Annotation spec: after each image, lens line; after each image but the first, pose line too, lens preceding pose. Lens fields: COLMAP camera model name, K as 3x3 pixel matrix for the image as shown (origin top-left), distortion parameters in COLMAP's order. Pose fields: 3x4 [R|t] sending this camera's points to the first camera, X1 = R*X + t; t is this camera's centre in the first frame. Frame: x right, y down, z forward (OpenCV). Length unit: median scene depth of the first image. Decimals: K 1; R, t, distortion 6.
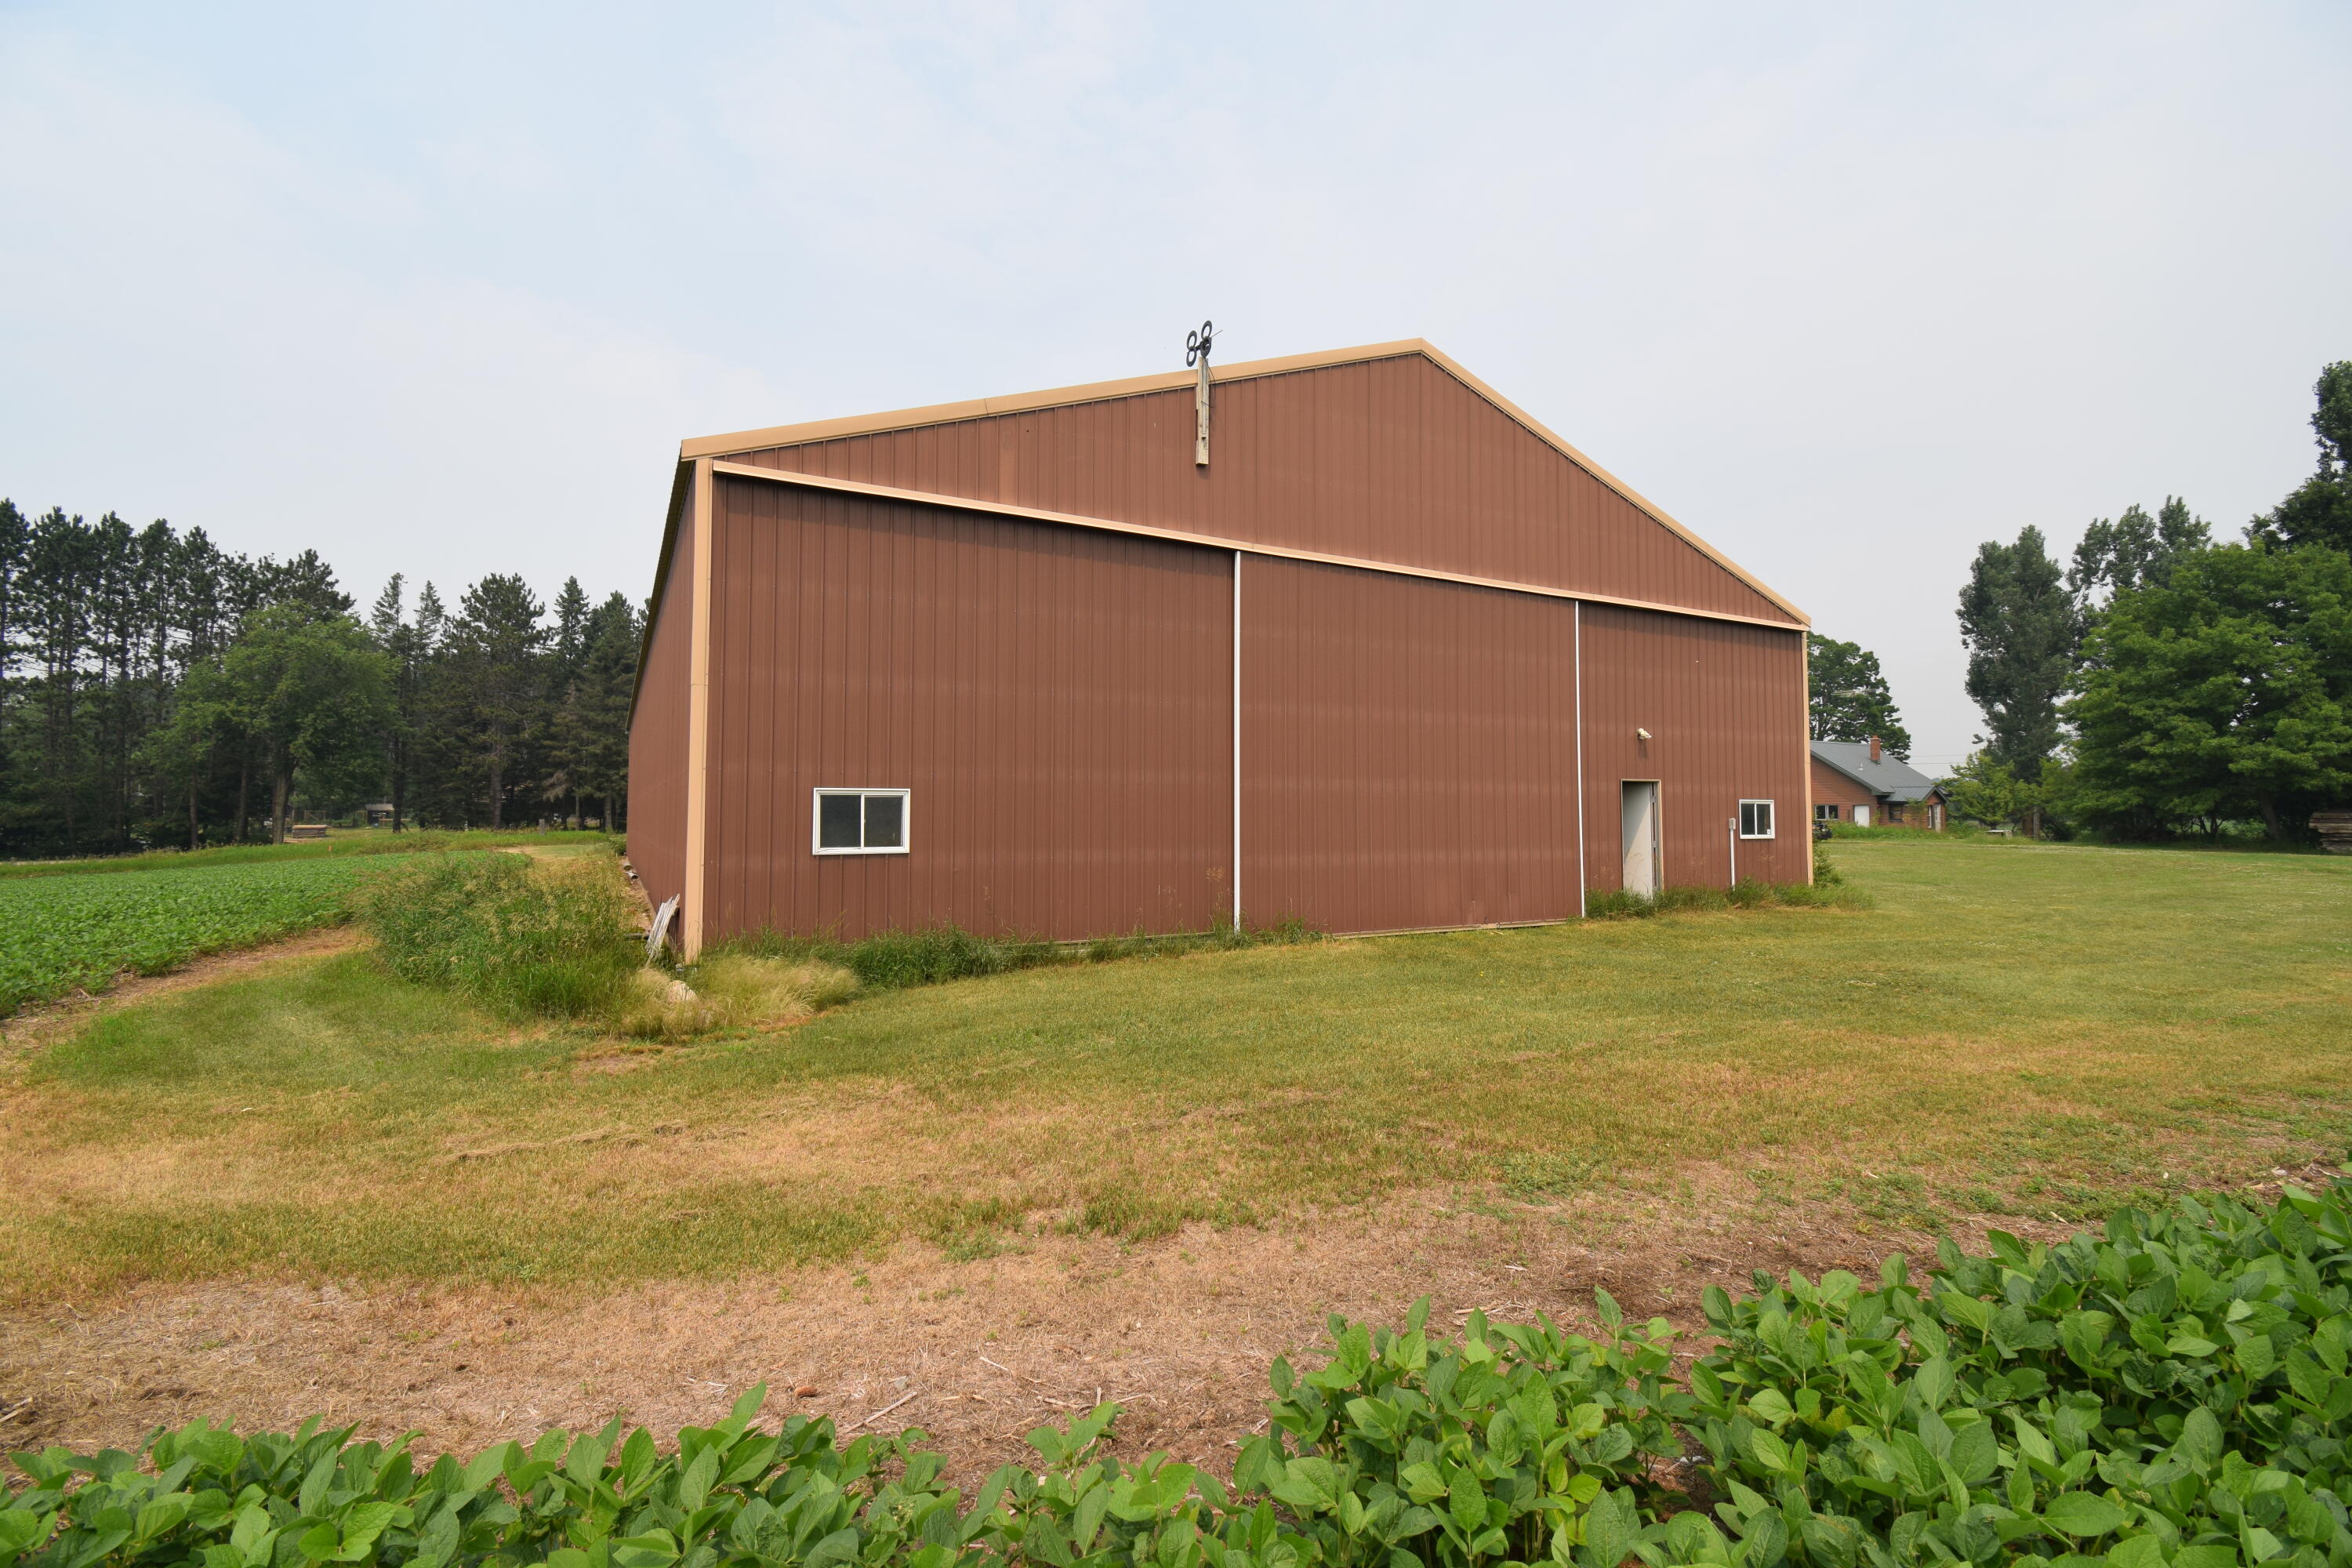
lens RADIAL K [[1060.7, 0, 1176.0], [0, 1060.7, 784.0], [0, 0, 1]] dist [0.018576, -0.026088]
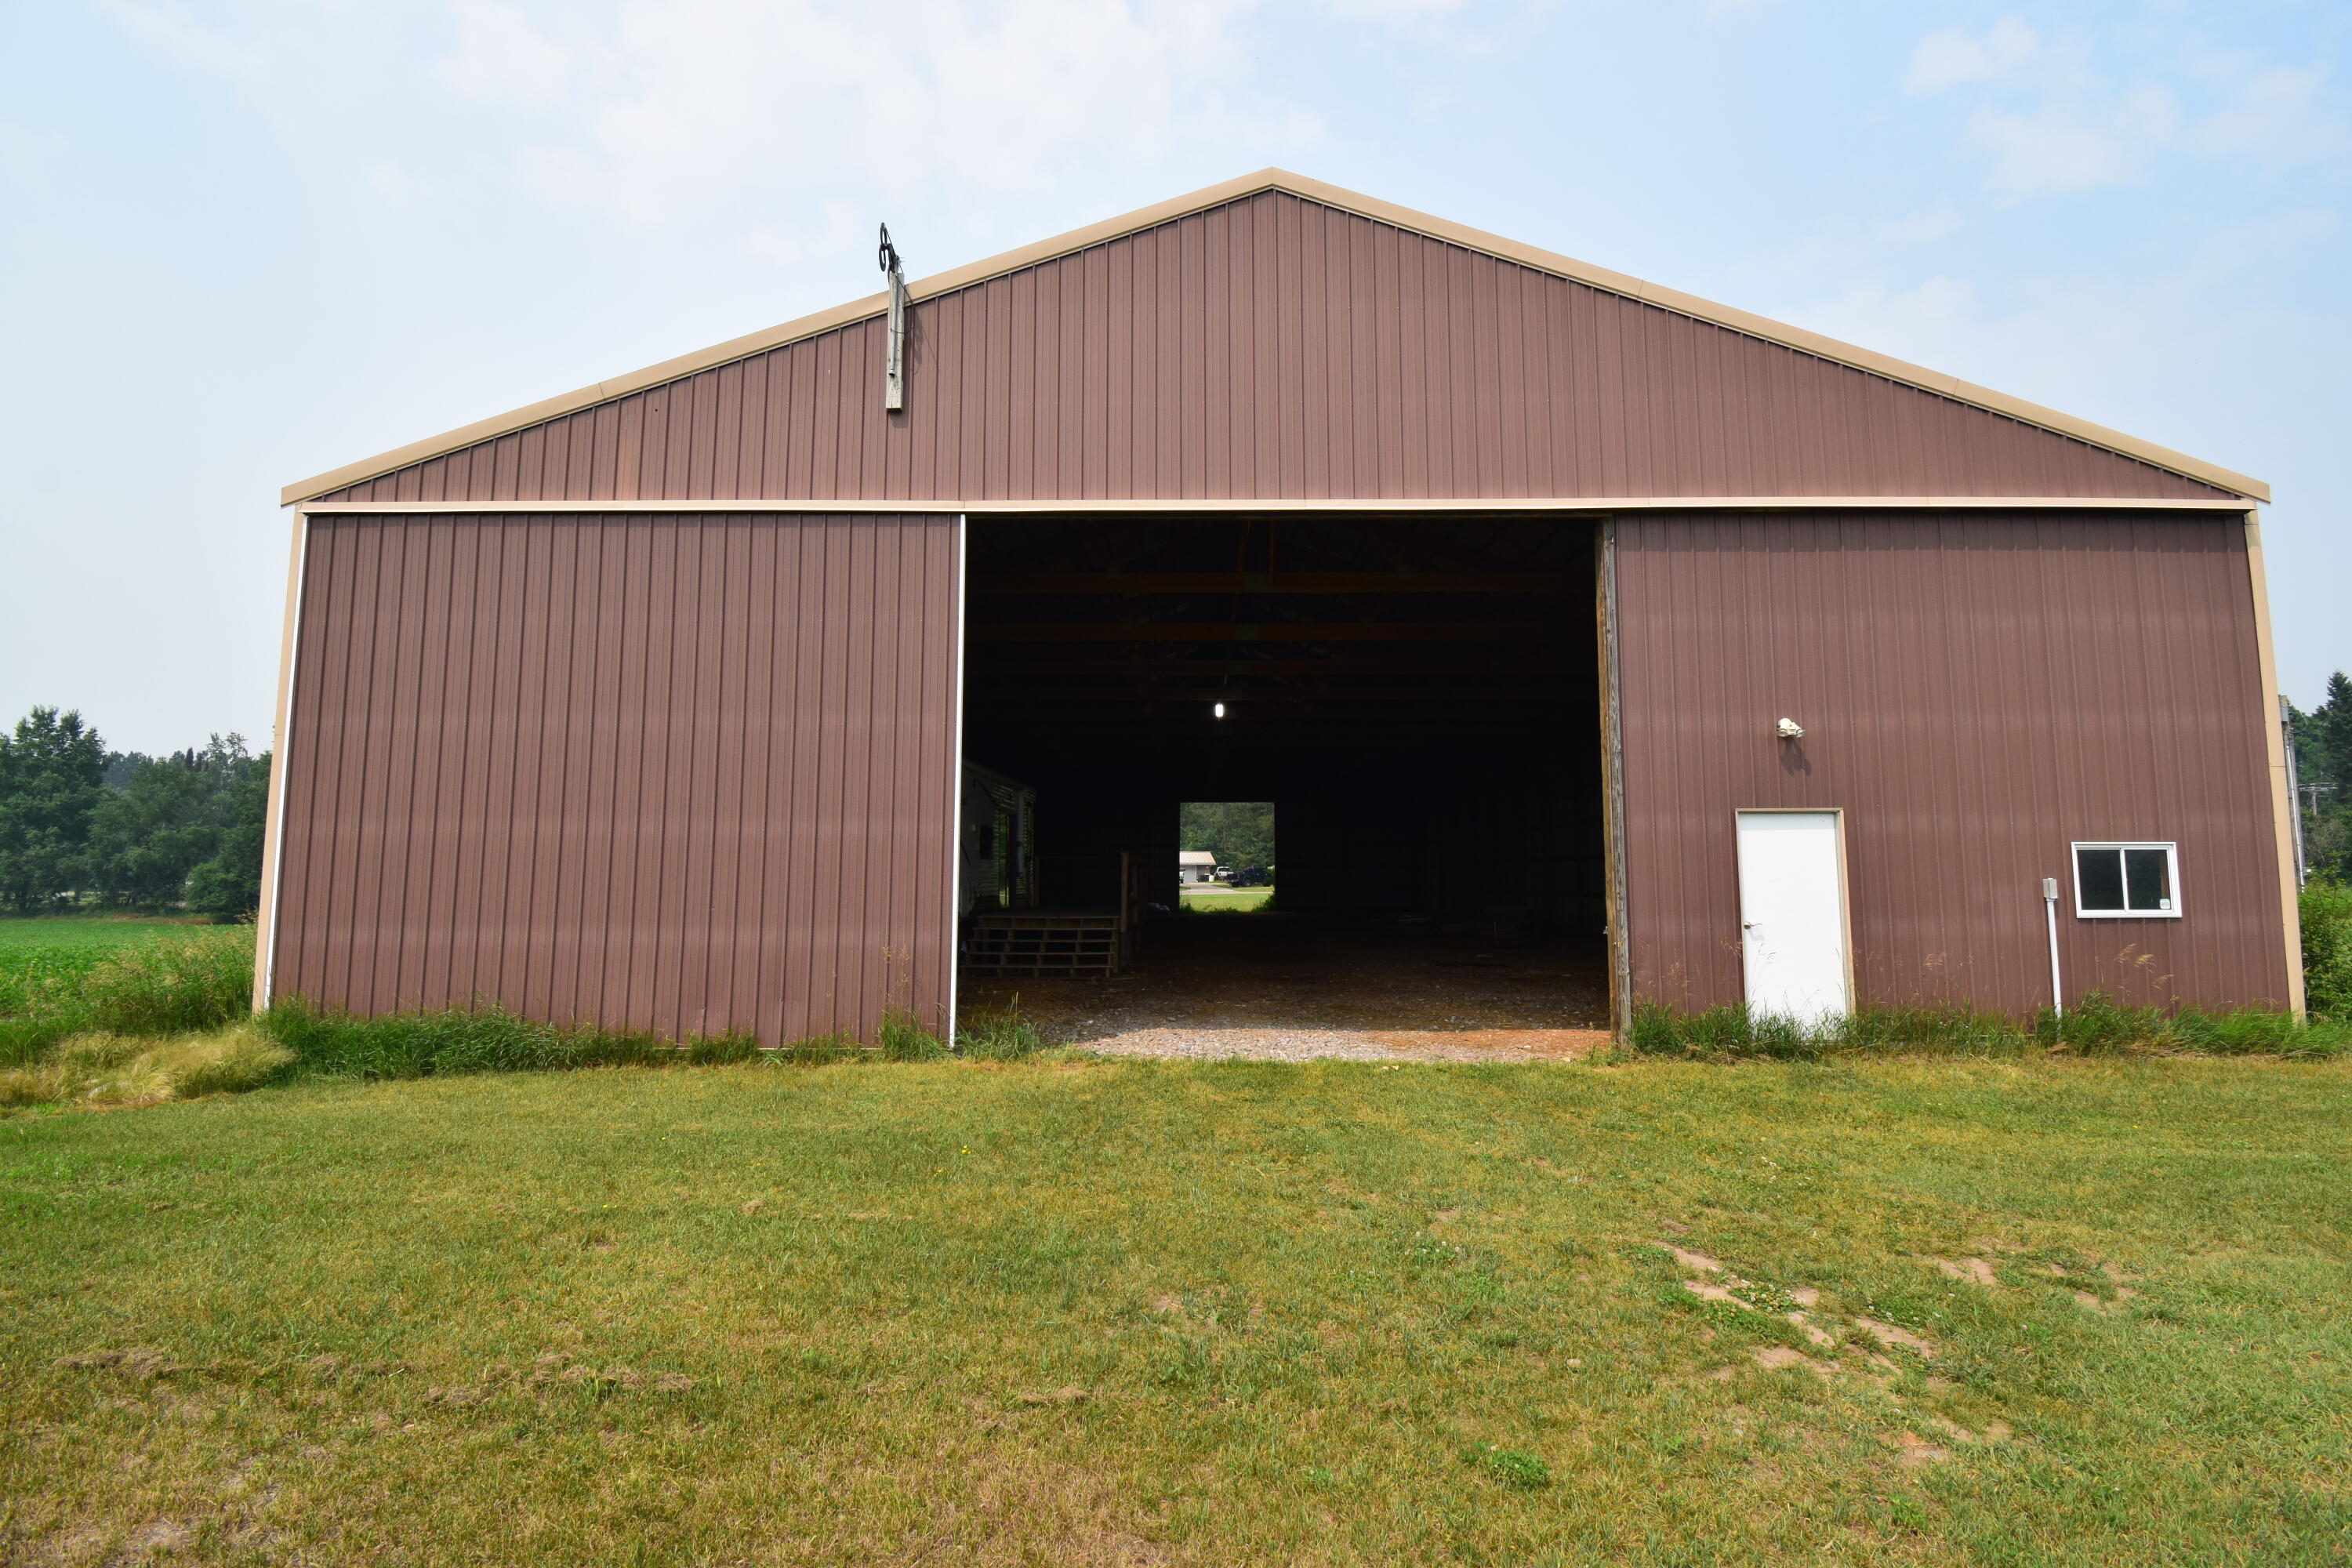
lens RADIAL K [[1060.7, 0, 1176.0], [0, 1060.7, 784.0], [0, 0, 1]] dist [0.018576, -0.026088]
pose [[0.867737, -0.039530, -0.495450, 0.096080], [0.014969, 0.998459, -0.053446, 0.001747], [0.496799, 0.038960, 0.866991, 0.076715]]
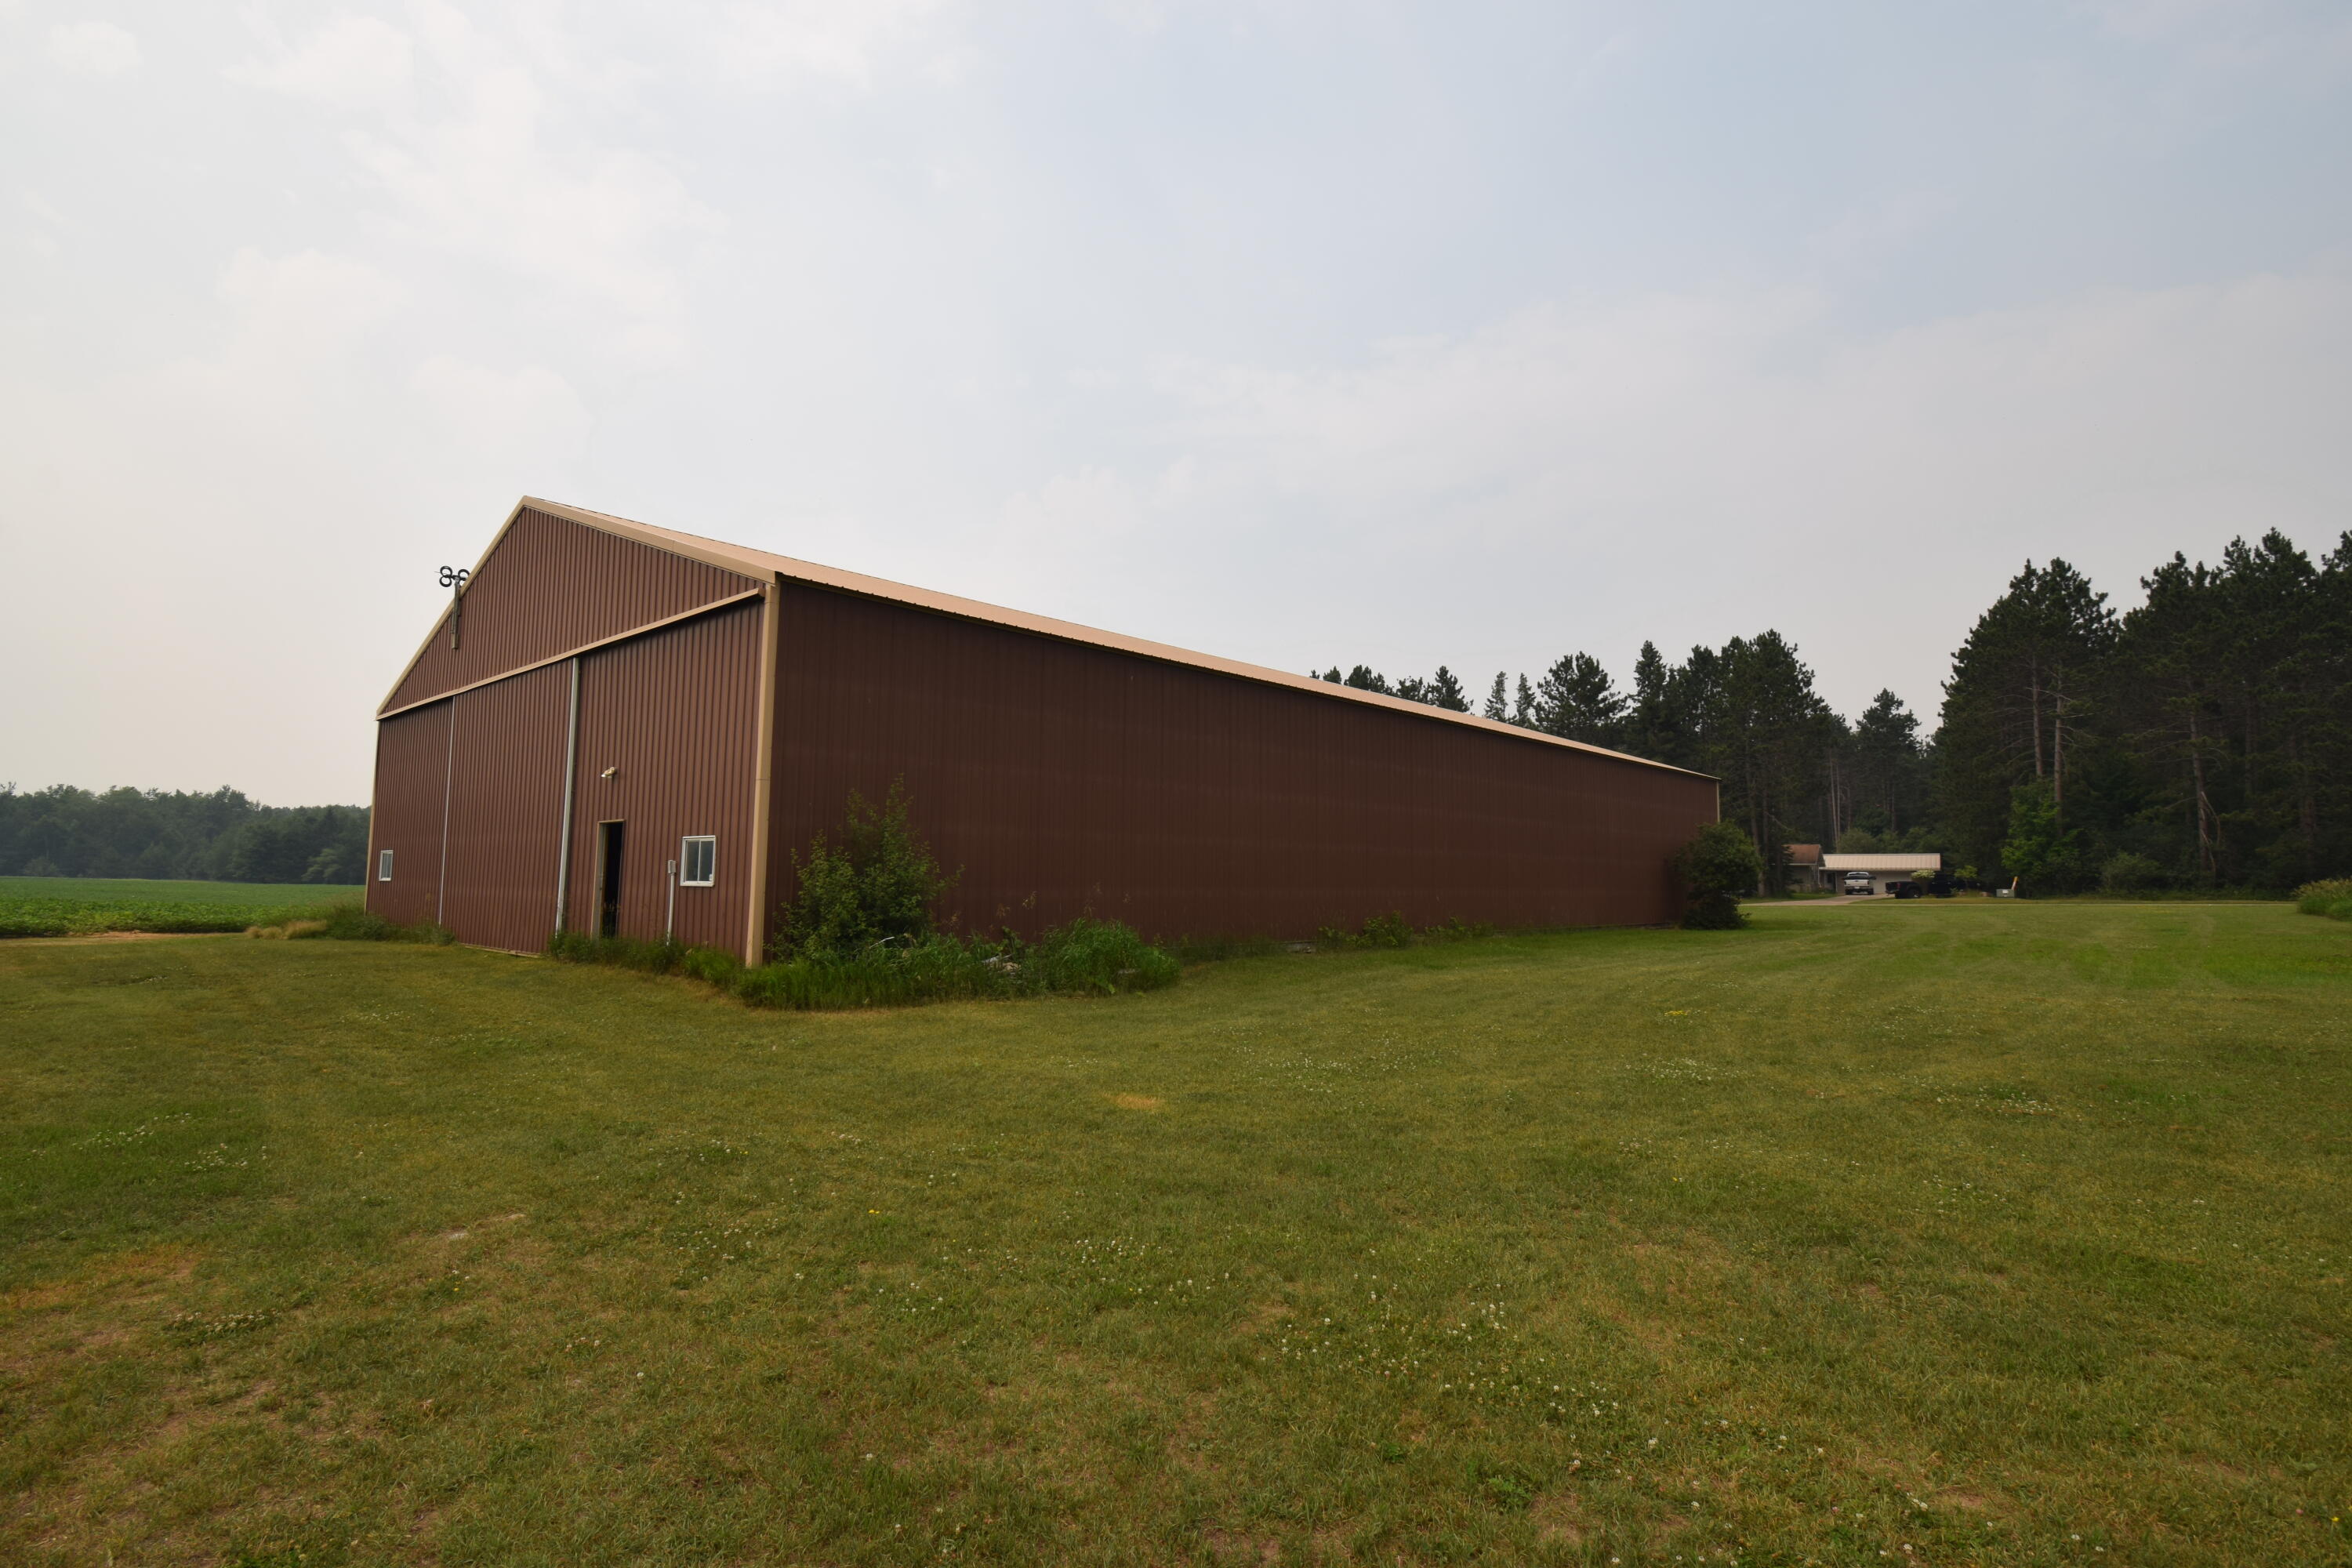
lens RADIAL K [[1203.9, 0, 1176.0], [0, 1203.9, 784.0], [0, 0, 1]] dist [-0.000152, -0.000067]
pose [[0.368357, -0.089830, -0.925334, 0.359635], [0.036279, 0.995952, -0.082243, 0.014601], [0.928976, -0.003276, 0.370125, 0.239325]]
